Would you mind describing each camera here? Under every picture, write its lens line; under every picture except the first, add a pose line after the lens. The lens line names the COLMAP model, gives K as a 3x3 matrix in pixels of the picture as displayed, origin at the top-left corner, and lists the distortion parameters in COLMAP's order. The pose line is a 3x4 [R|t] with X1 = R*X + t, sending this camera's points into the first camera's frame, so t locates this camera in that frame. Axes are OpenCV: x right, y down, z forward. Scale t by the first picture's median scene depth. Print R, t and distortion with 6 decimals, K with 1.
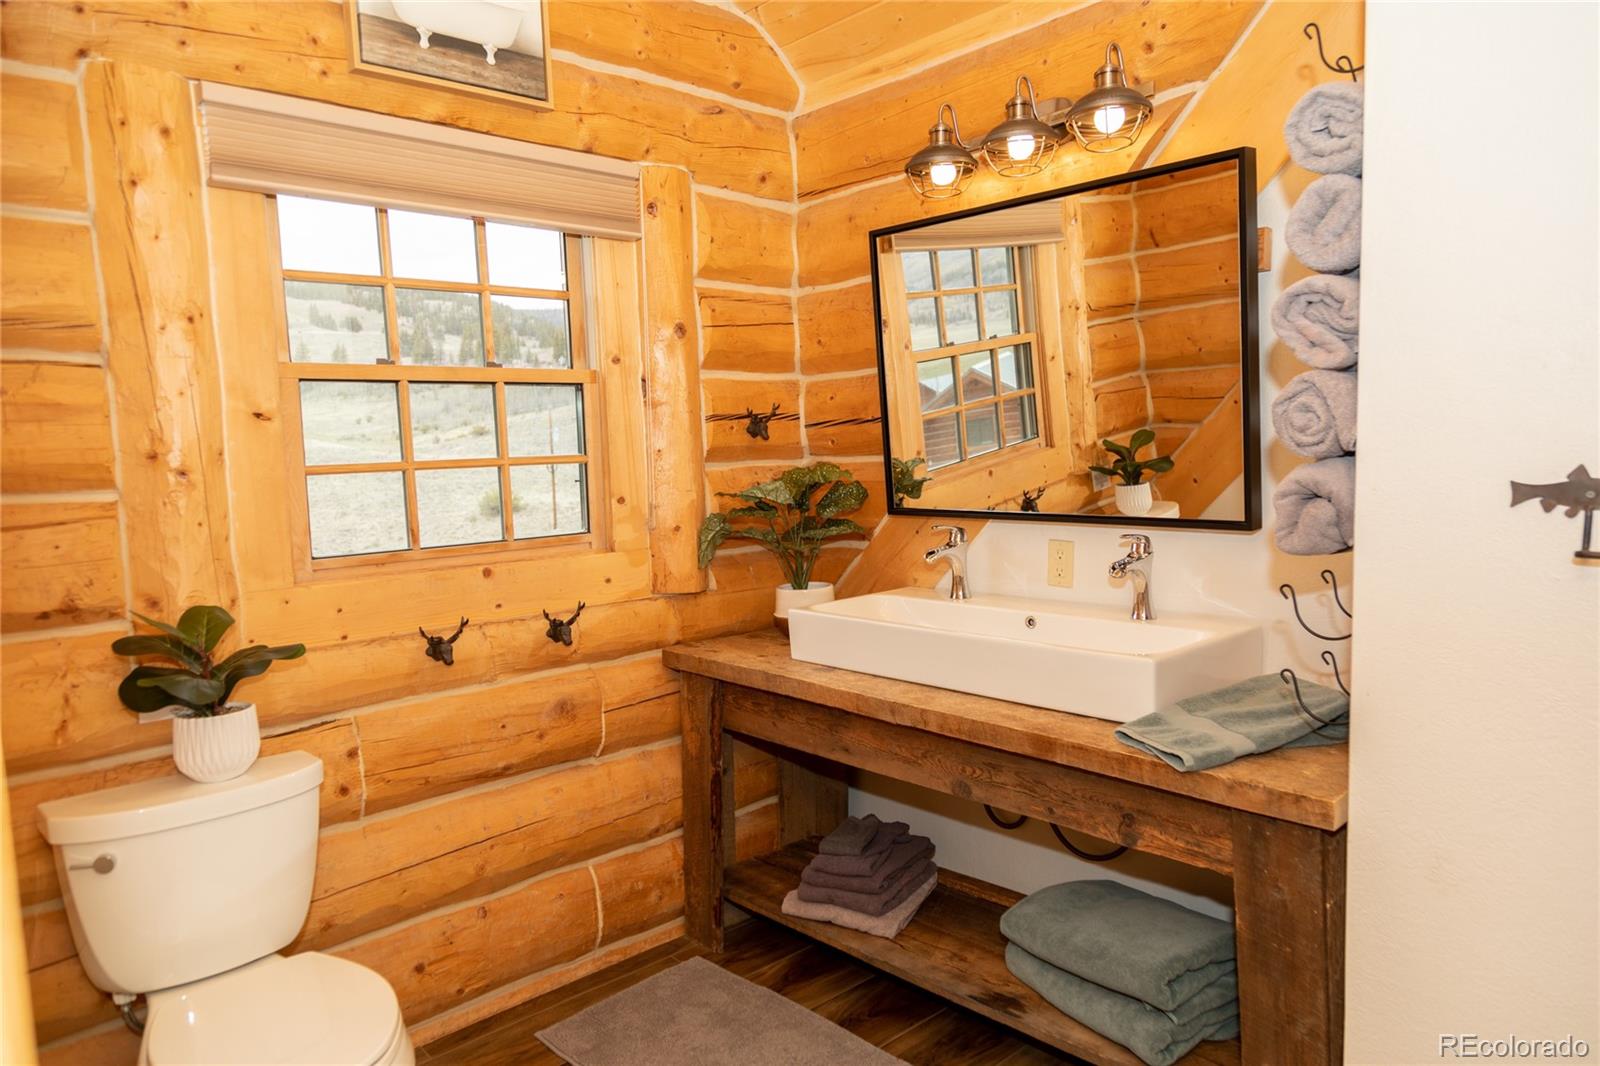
lens RADIAL K [[1063.3, 0, 800.0], [0, 1063.3, 533.0], [0, 0, 1]] dist [0.007723, -0.000351]
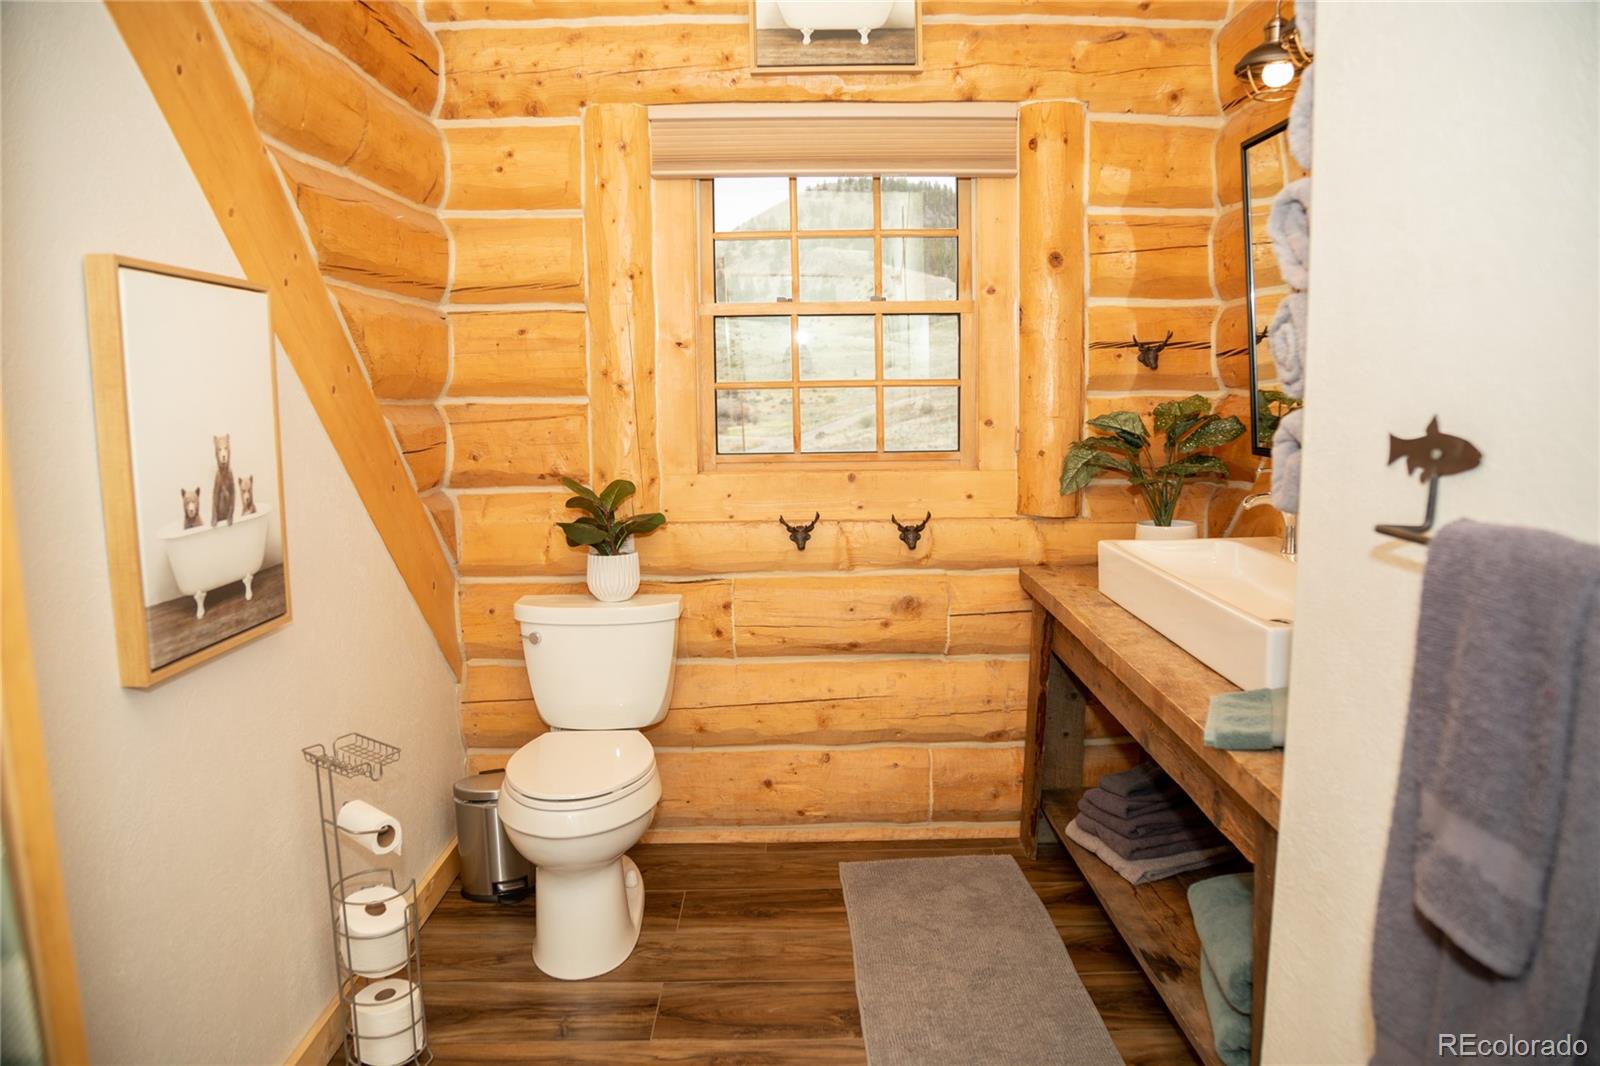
lens RADIAL K [[1098.9, 0, 800.0], [0, 1098.9, 533.0], [0, 0, 1]] dist [-0.150016, 0.123667]
pose [[0.731376, 0.113300, -0.672497, 0.475584], [-0.069063, 0.993338, 0.092245, -0.009651], [0.678469, -0.021021, 0.734329, 0.073005]]
